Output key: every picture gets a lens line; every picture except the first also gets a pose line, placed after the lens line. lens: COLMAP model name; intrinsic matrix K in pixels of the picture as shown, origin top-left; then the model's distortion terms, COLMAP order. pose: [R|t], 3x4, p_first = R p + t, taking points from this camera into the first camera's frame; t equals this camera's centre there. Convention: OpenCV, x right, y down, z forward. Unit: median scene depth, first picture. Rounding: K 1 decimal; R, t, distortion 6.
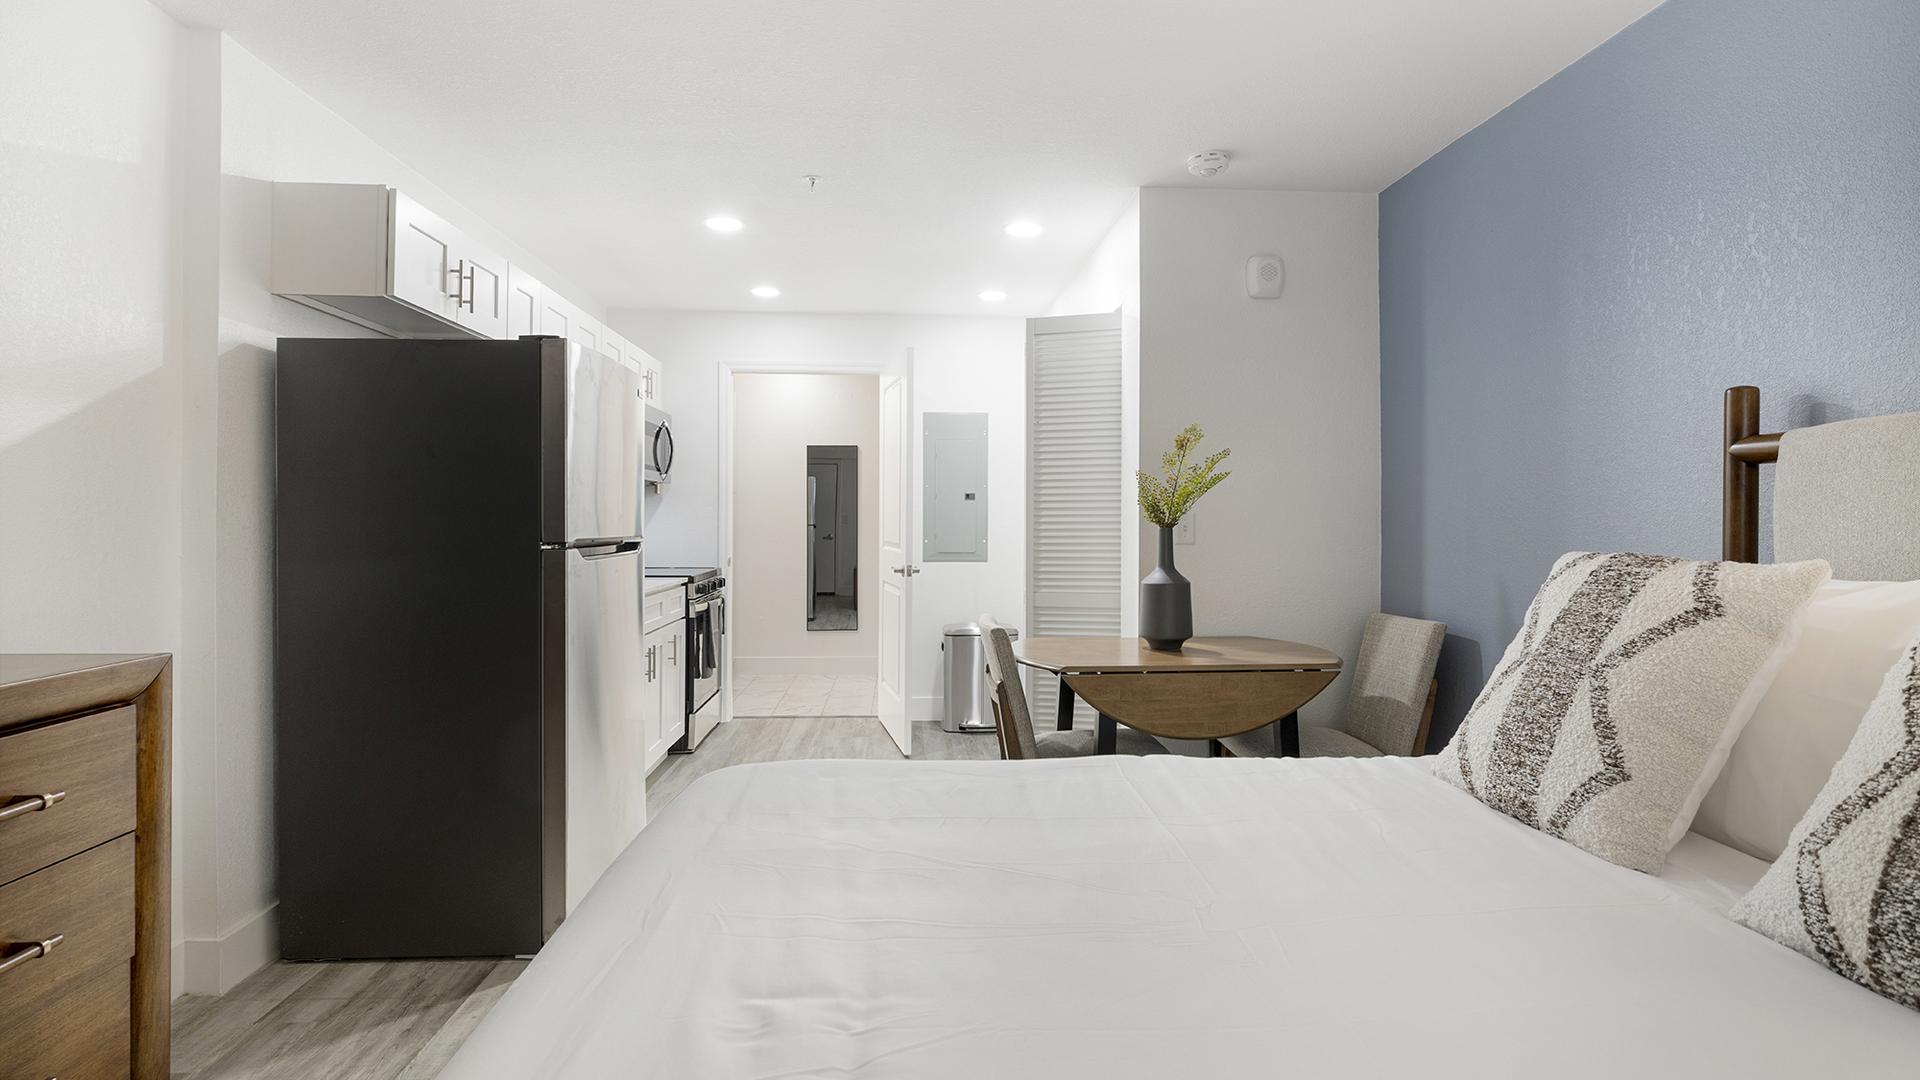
lens RADIAL K [[1017.6, 0, 959.6], [0, 1017.6, 506.8], [0, 0, 1]] dist [0.000065, -0.000025]
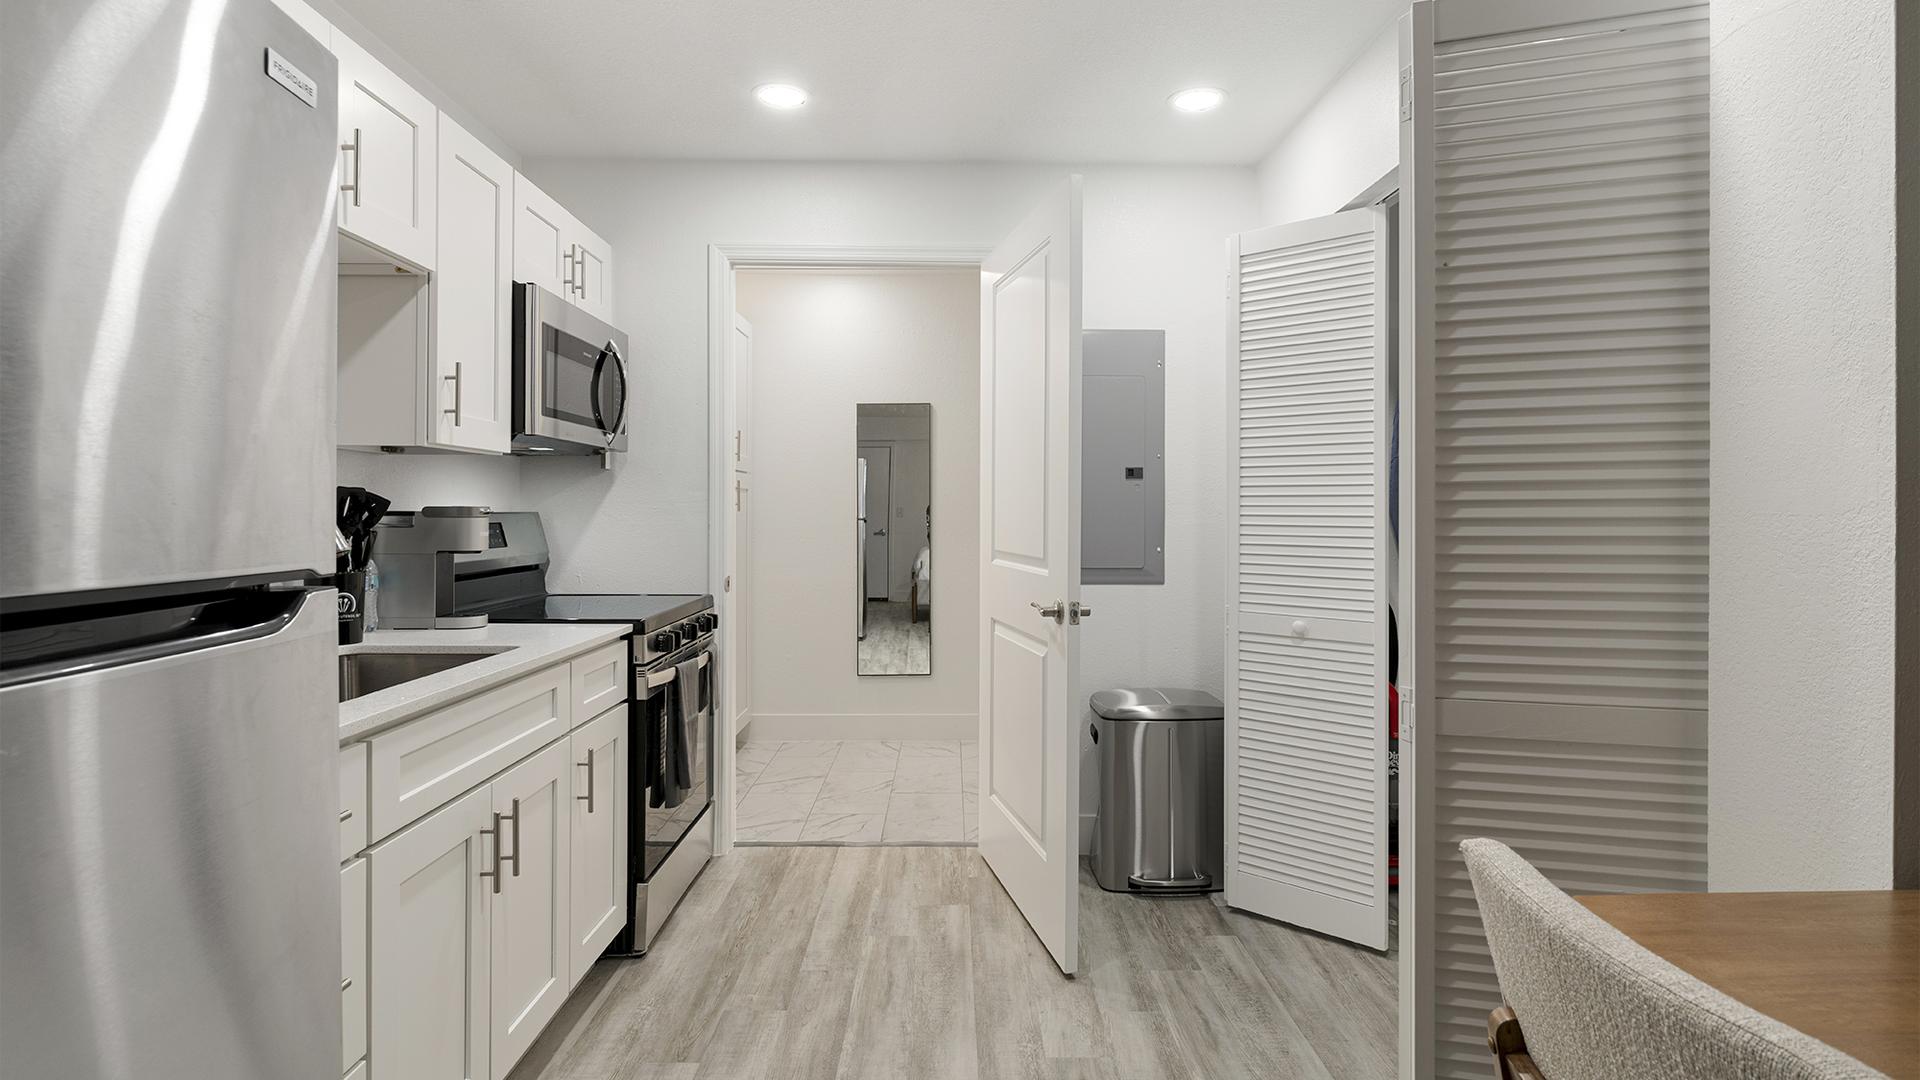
lens RADIAL K [[1017.6, 0, 959.6], [0, 1017.6, 506.8], [0, 0, 1]] dist [0.000065, -0.000025]
pose [[0.998950, -0.000811, -0.045811, -0.067294], [0.001161, 0.999970, 0.007617, 0.005071], [0.045804, -0.007662, 0.998921, 0.434787]]
